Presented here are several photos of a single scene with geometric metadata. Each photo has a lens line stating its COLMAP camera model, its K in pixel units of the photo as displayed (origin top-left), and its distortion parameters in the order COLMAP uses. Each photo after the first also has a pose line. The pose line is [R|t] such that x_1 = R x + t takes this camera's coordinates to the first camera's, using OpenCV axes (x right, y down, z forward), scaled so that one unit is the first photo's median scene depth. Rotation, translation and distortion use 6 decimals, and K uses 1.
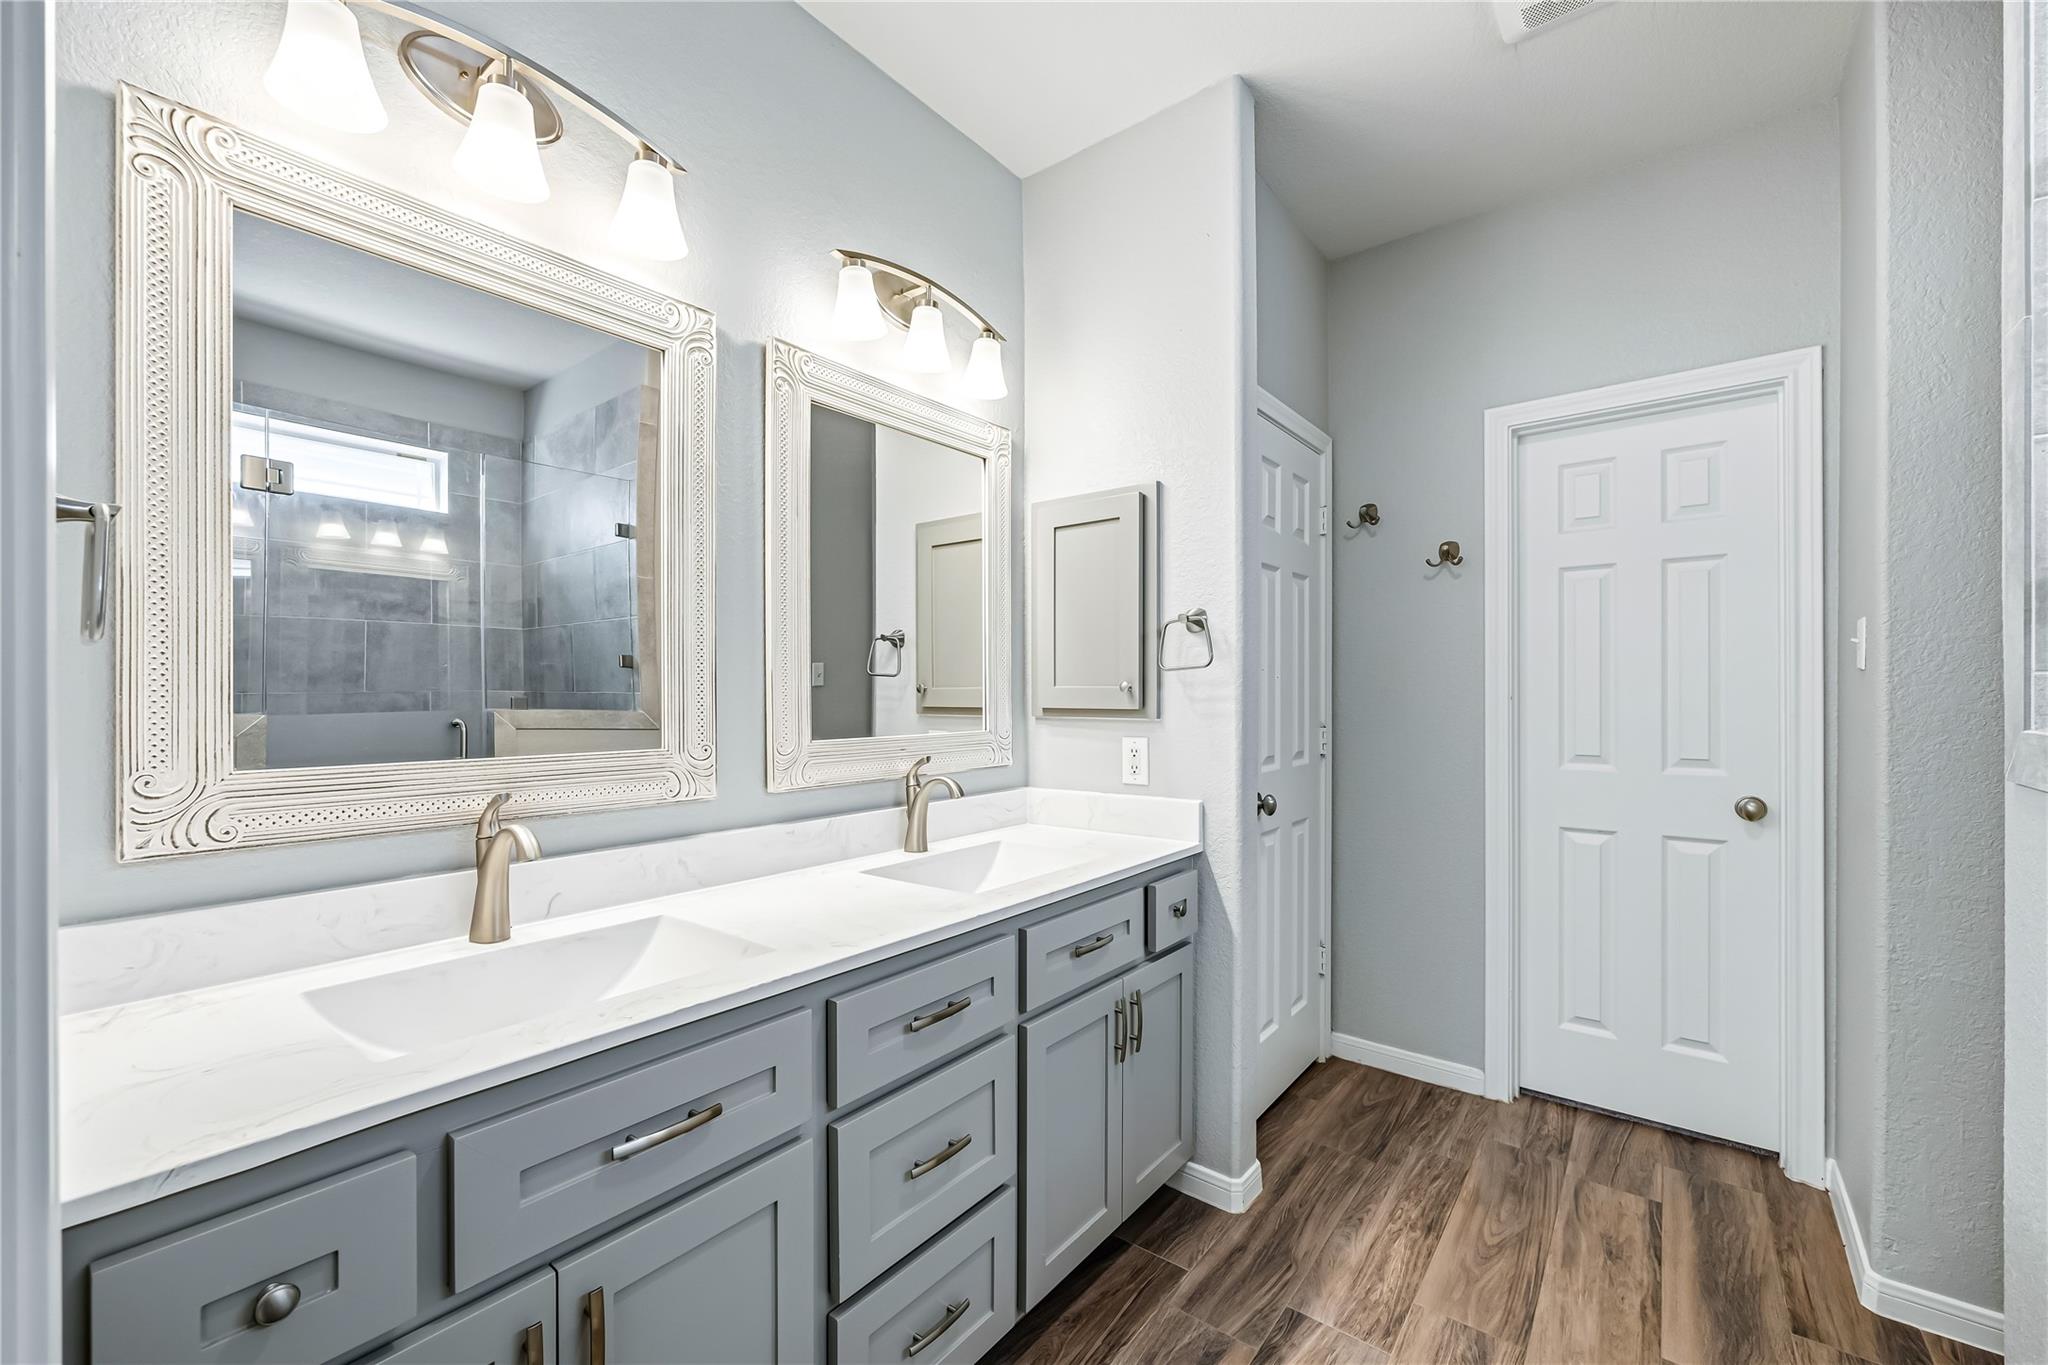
lens RADIAL K [[825.8, 0, 1017.1], [0, 825.8, 696.1], [0, 0, 1]] dist [-0.004211, -0.000058]
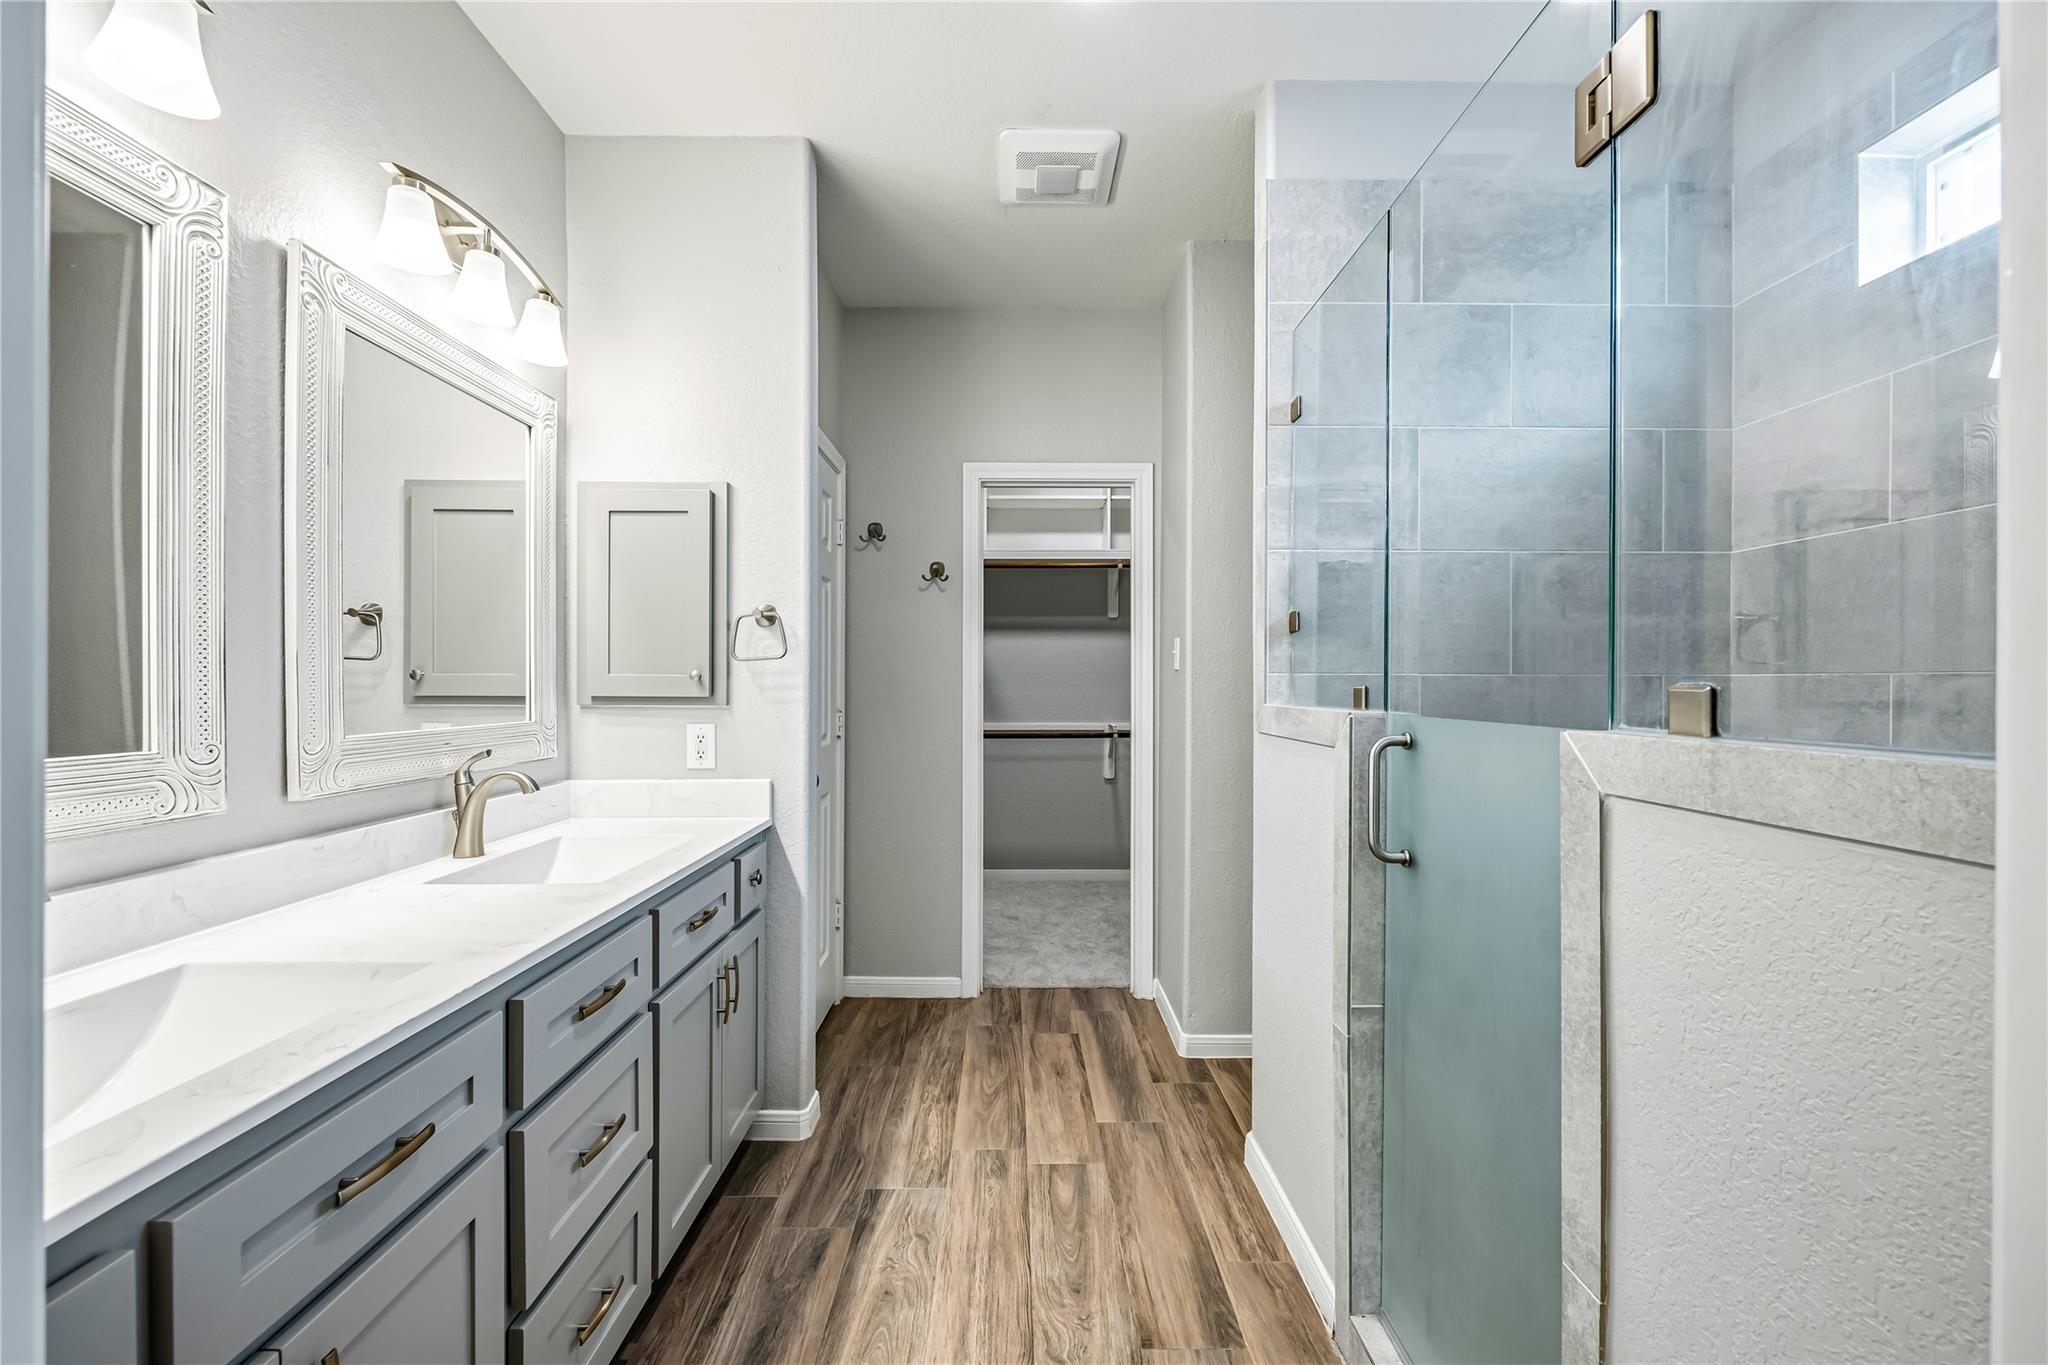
lens RADIAL K [[817.4, 0, 1024.0], [0, 817.4, 686.4], [0, 0, 1]] dist [-0.009308, -0.000022]
pose [[0.775692, 0.002199, 0.631108, -0.209154], [-0.003033, 0.999995, 0.000242, 0.001311], [-0.631105, -0.002102, 0.775695, -0.061590]]
